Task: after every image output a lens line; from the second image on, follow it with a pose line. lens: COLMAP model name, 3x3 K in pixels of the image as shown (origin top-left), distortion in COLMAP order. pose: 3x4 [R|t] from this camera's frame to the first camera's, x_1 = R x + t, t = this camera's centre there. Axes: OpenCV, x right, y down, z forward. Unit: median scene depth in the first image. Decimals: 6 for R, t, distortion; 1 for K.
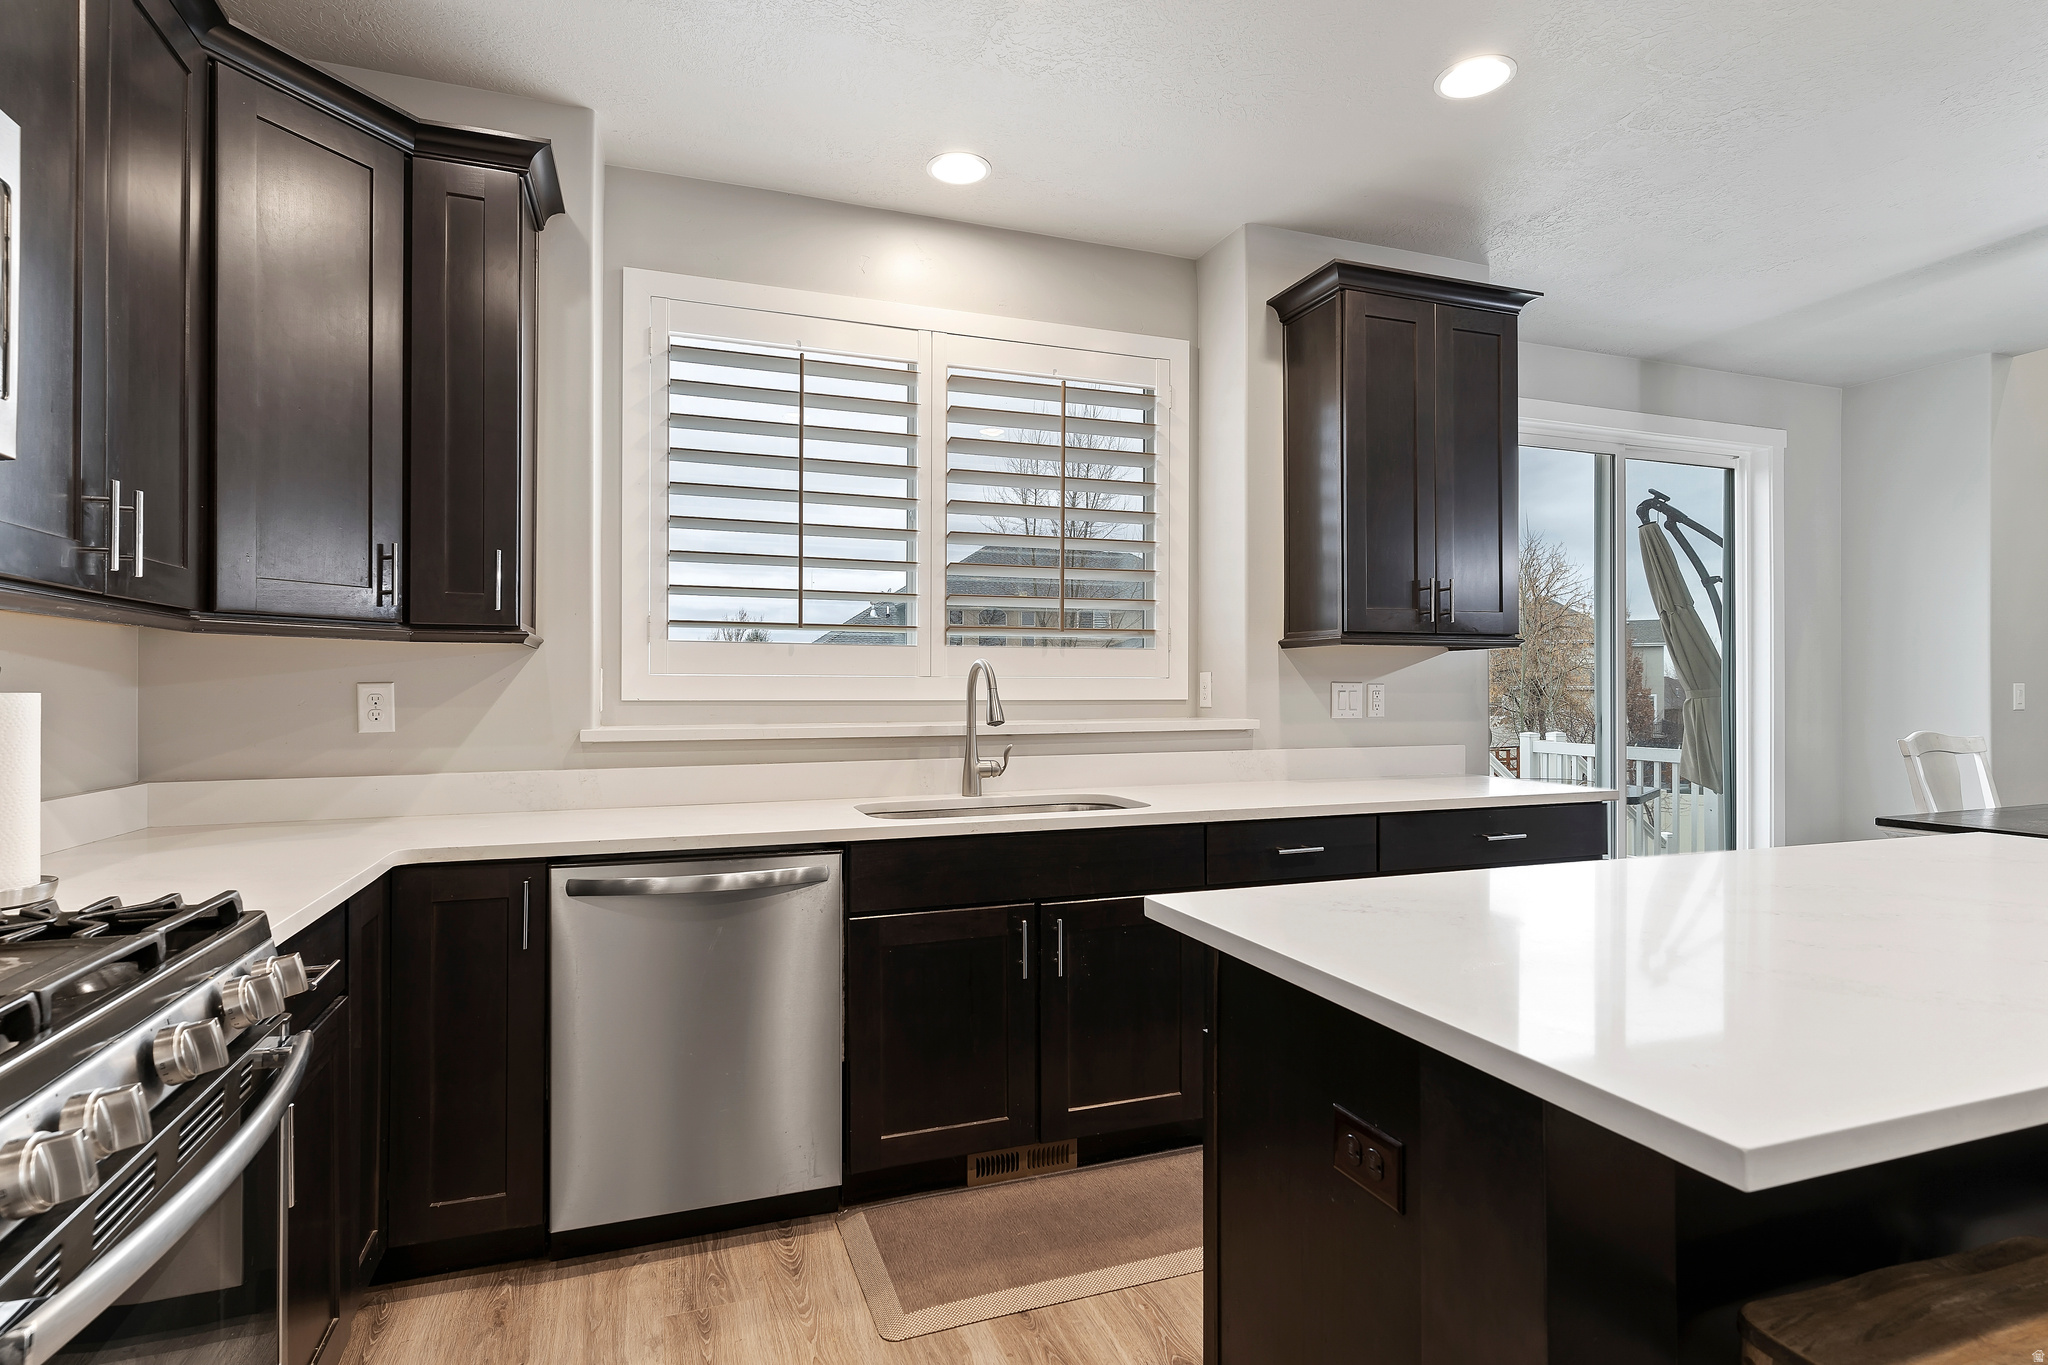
lens RADIAL K [[1046.3, 0, 1014.3], [0, 1046.3, 680.0], [0, 0, 1]] dist [0.013101, 0.000298]
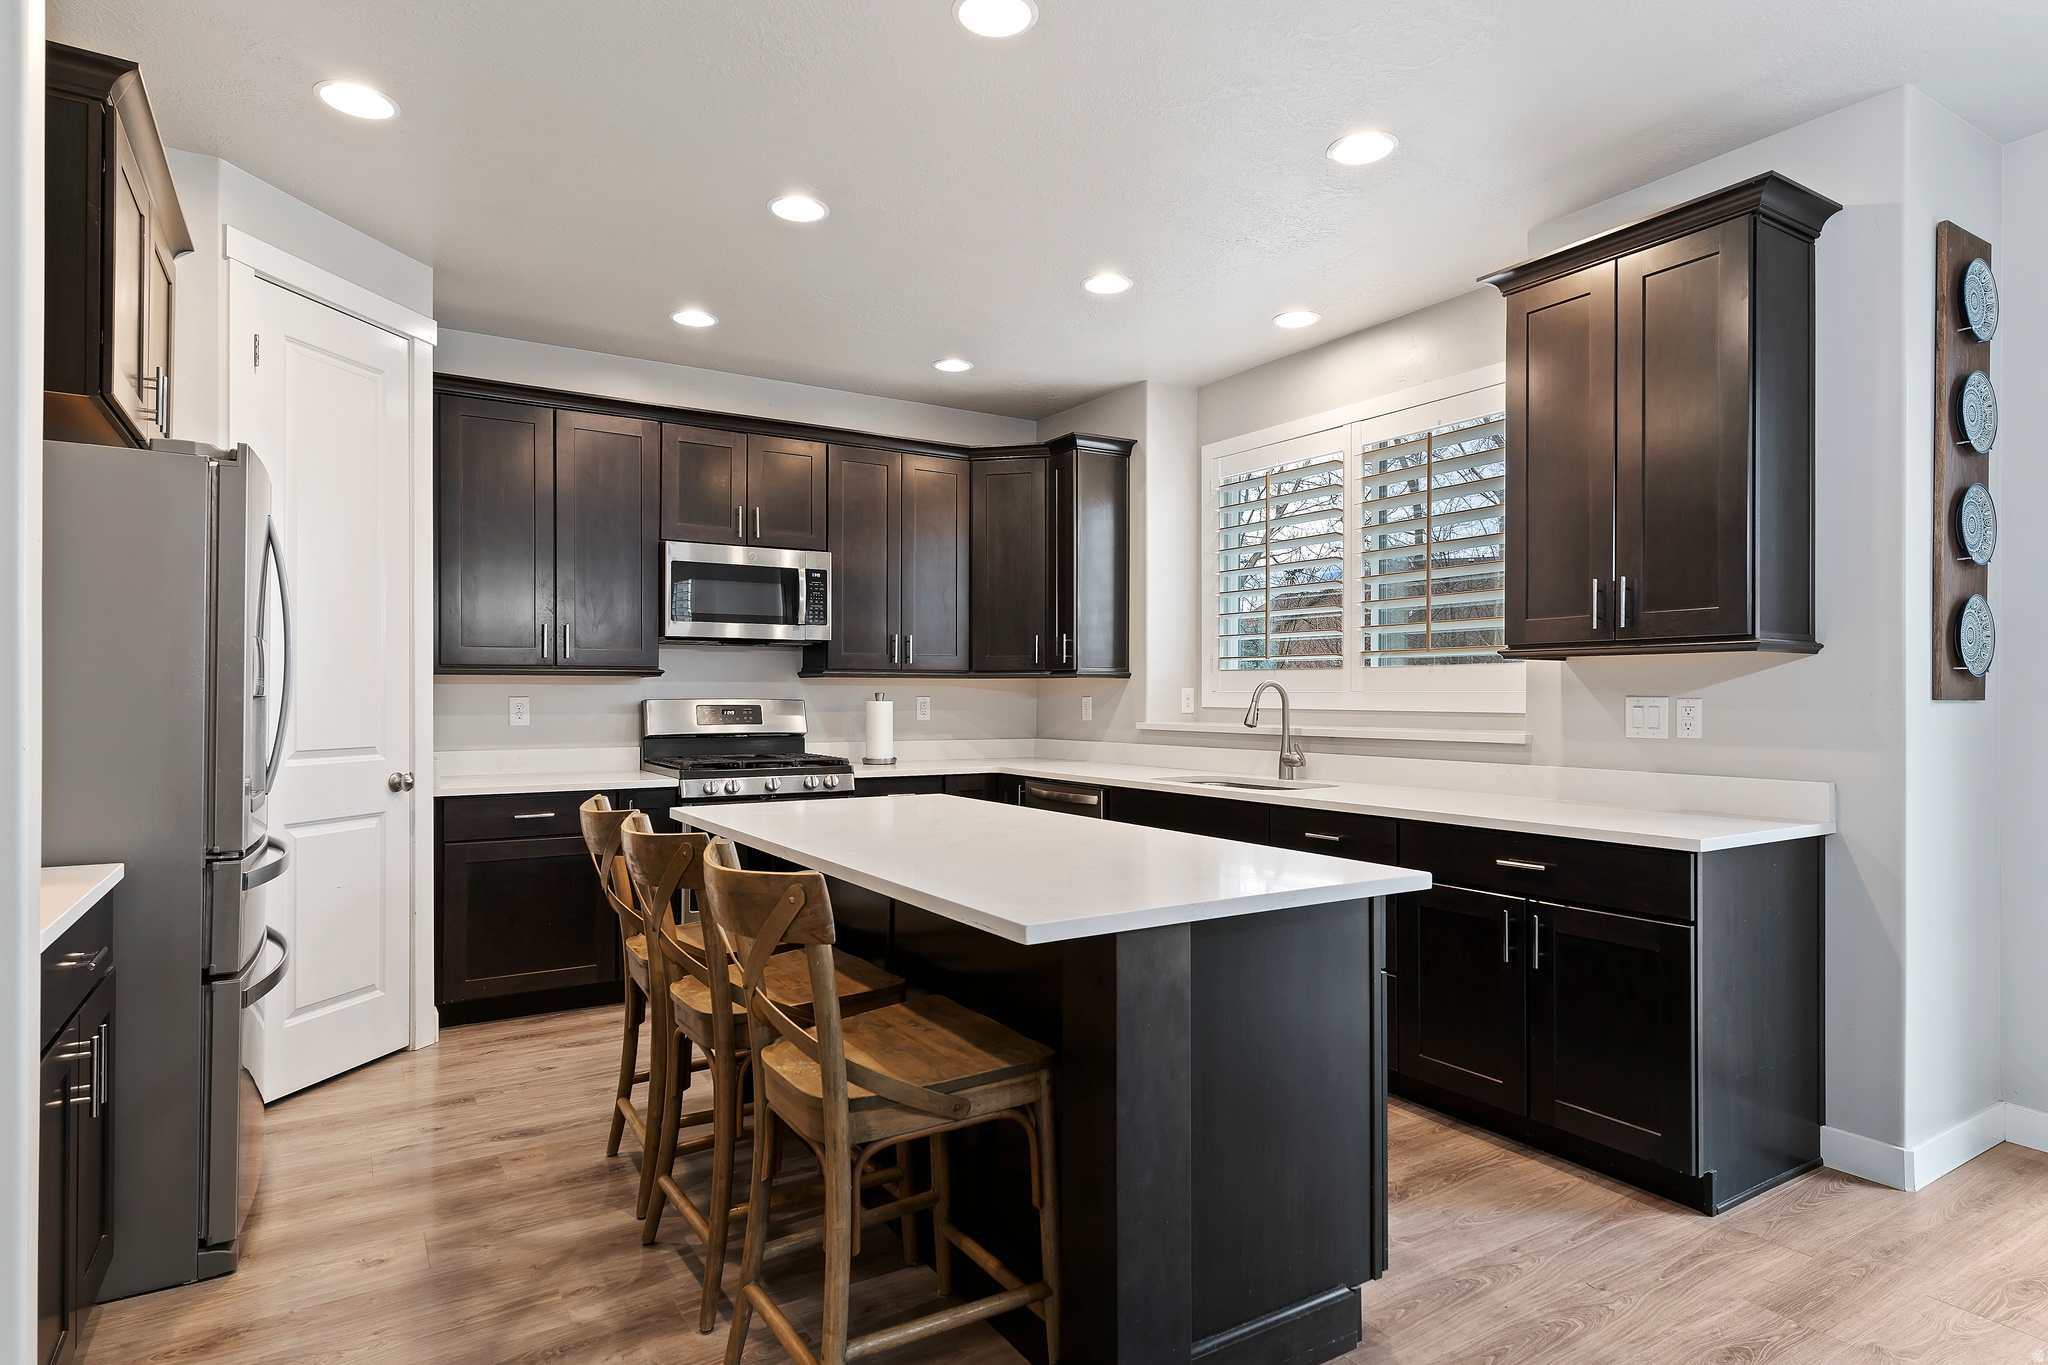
lens RADIAL K [[1099.5, 0, 1018.2], [0, 1099.5, 684.0], [0, 0, 1]] dist [0.002122, 0.000393]
pose [[0.213395, -0.009069, -0.976924, 1.263287], [0.005759, 0.999951, -0.008025, -0.004189], [0.976949, -0.003914, 0.213436, 0.341627]]
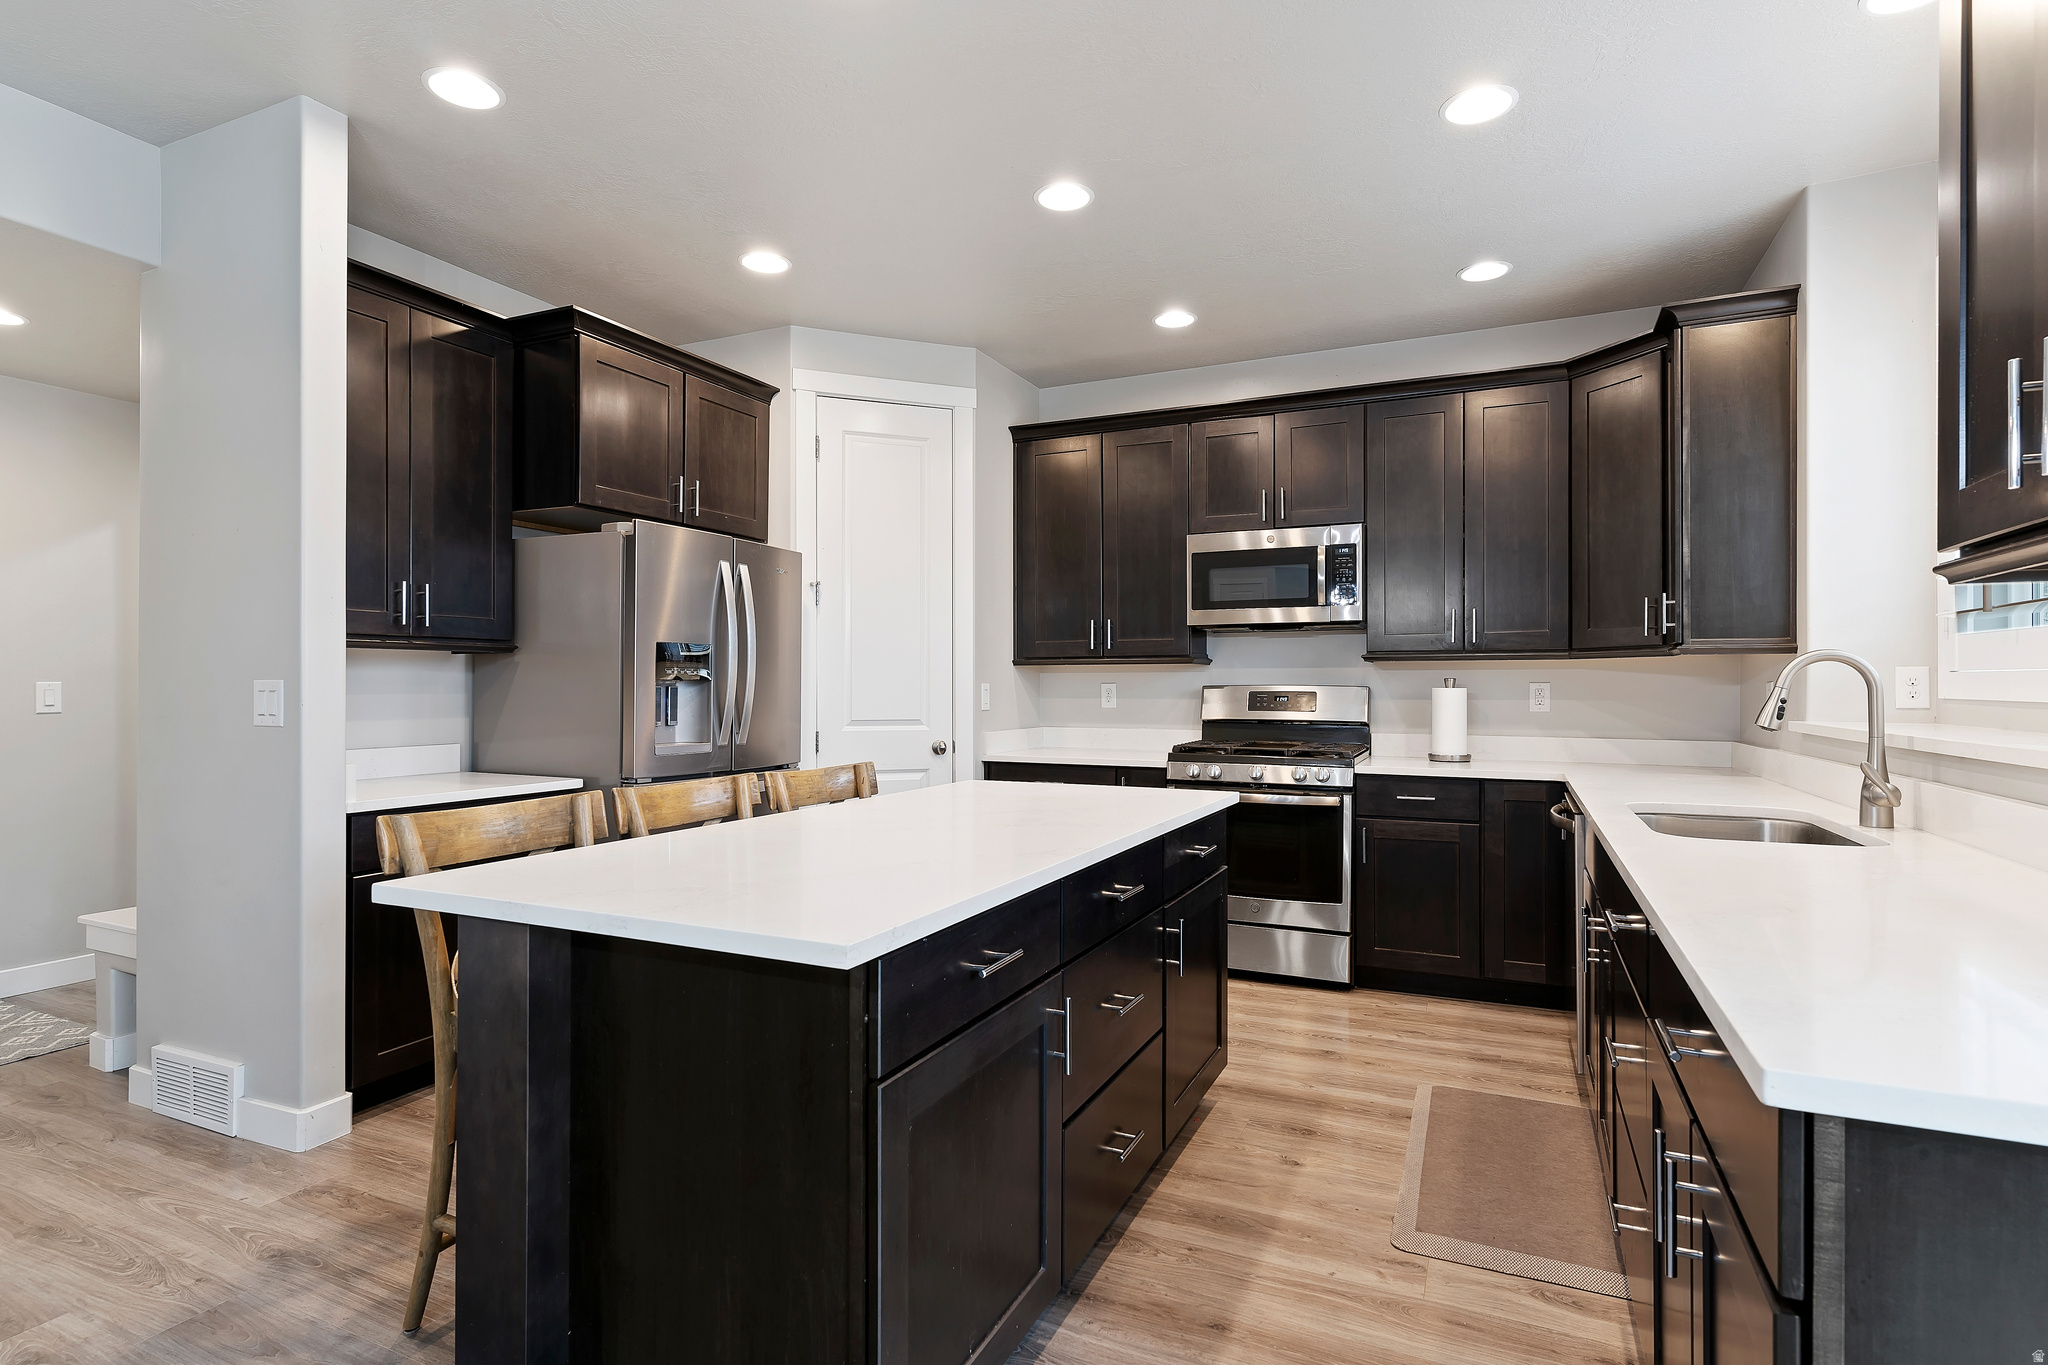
lens RADIAL K [[1046.3, 0, 1017.0], [0, 1046.3, 686.9], [0, 0, 1]] dist [0.013101, 0.000298]
pose [[-0.703058, -0.000261, -0.711132, 0.936770], [0.004599, 0.999977, -0.004914, 0.010597], [0.711117, -0.006725, -0.703041, 1.084245]]
